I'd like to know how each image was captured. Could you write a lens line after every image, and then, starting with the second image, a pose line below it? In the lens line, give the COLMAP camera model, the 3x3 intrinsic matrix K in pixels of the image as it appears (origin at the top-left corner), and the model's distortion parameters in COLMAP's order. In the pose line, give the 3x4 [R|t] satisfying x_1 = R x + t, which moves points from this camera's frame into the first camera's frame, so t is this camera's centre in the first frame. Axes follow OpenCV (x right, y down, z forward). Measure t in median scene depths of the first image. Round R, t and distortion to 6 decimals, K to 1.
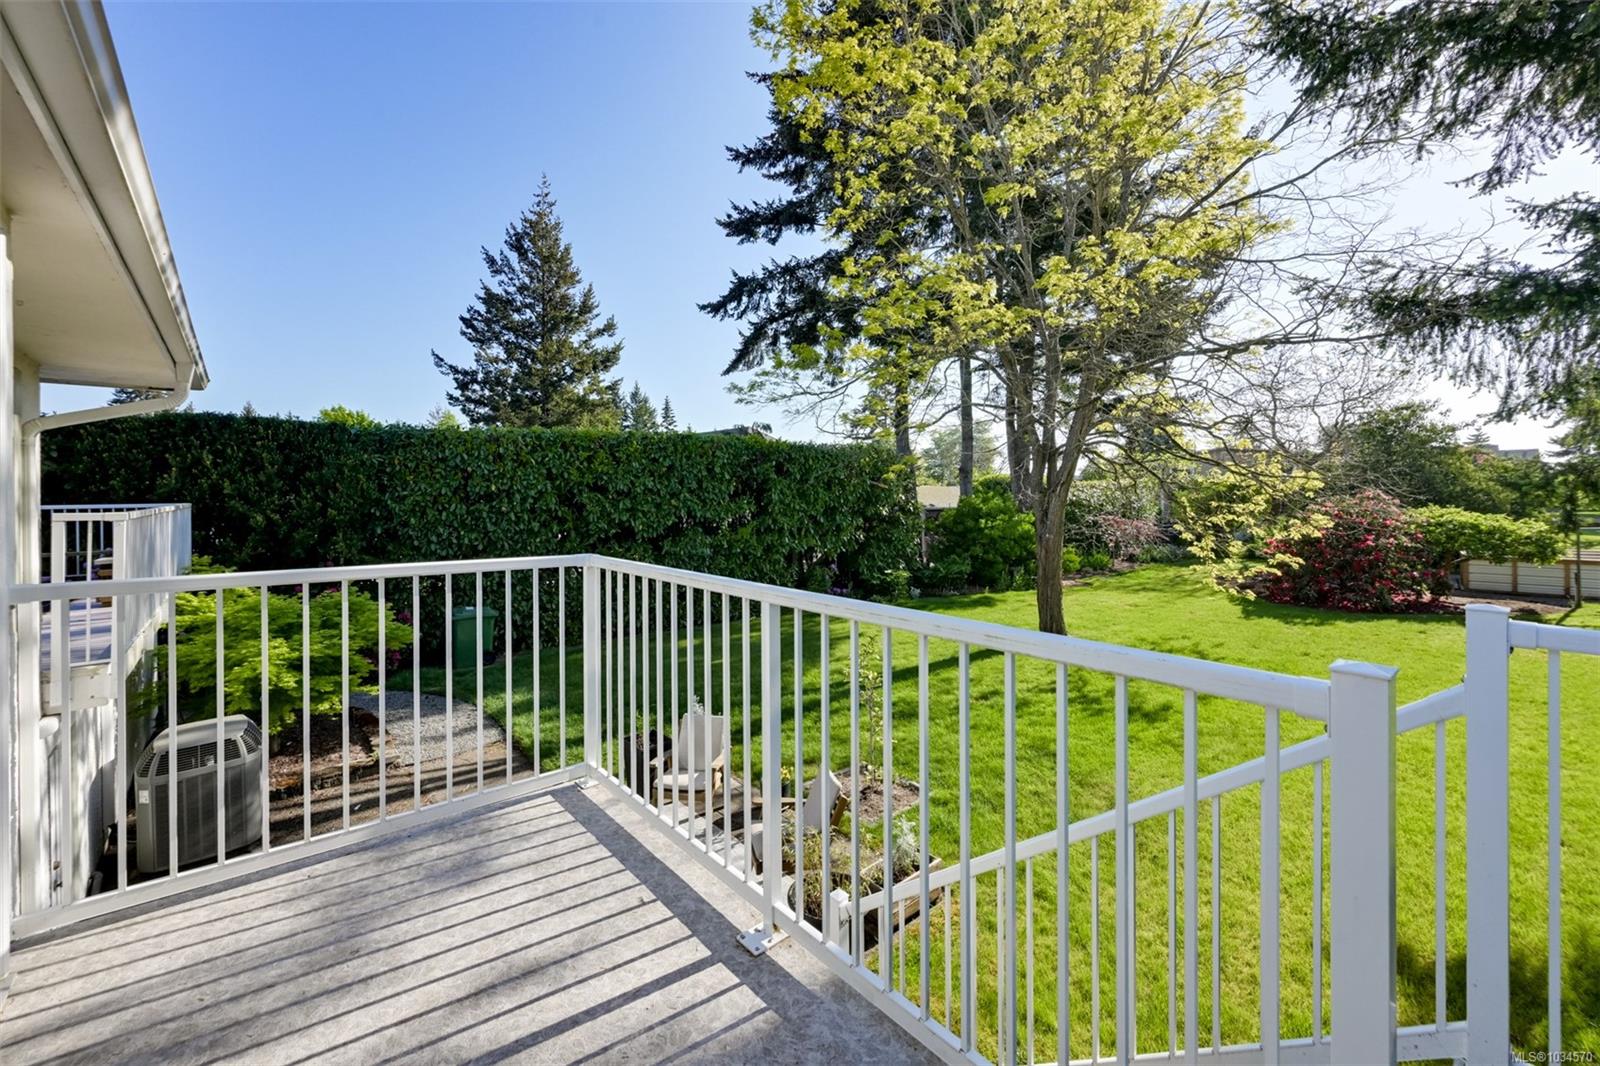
lens RADIAL K [[646.2, 0, 800.7], [0, 646.2, 487.7], [0, 0, 1]] dist [0.000384, 0.000174]
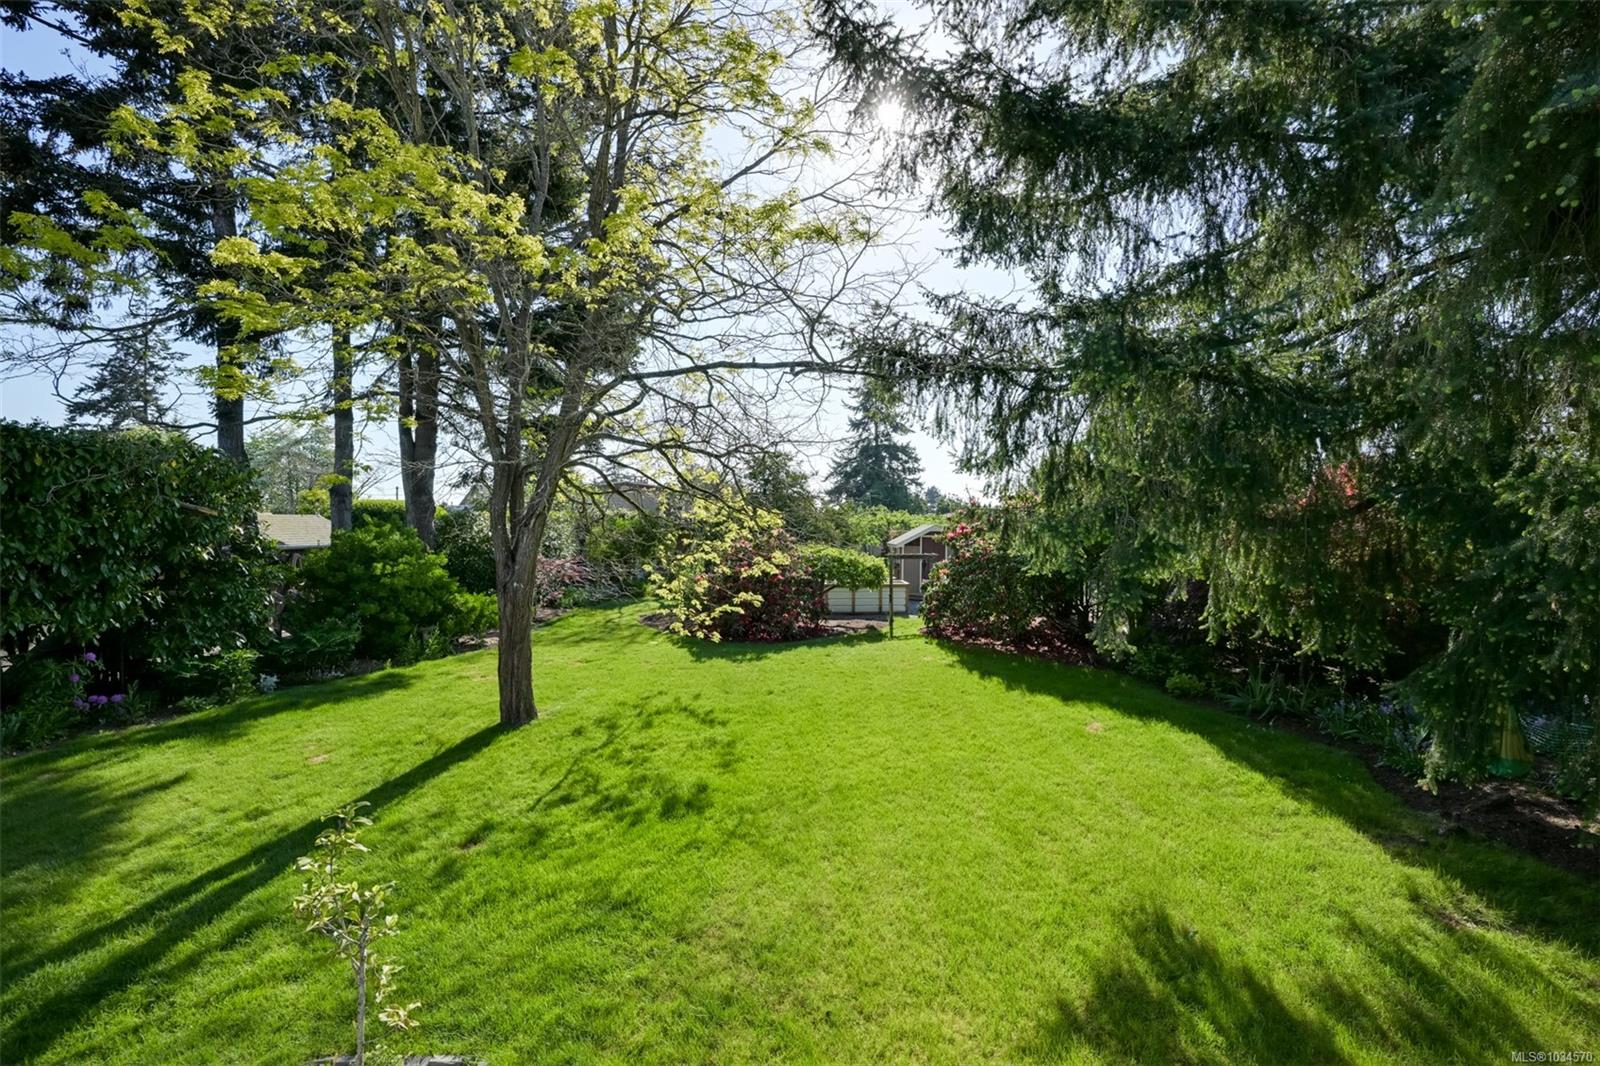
lens RADIAL K [[744.2, 0, 800.0], [0, 744.2, 533.0], [0, 0, 1]] dist [0.000891, 0.000125]
pose [[0.646340, 0.006450, 0.763023, -0.042547], [-0.019168, 0.999786, 0.007785, 0.001603], [-0.762809, -0.019658, 0.646325, 0.146718]]
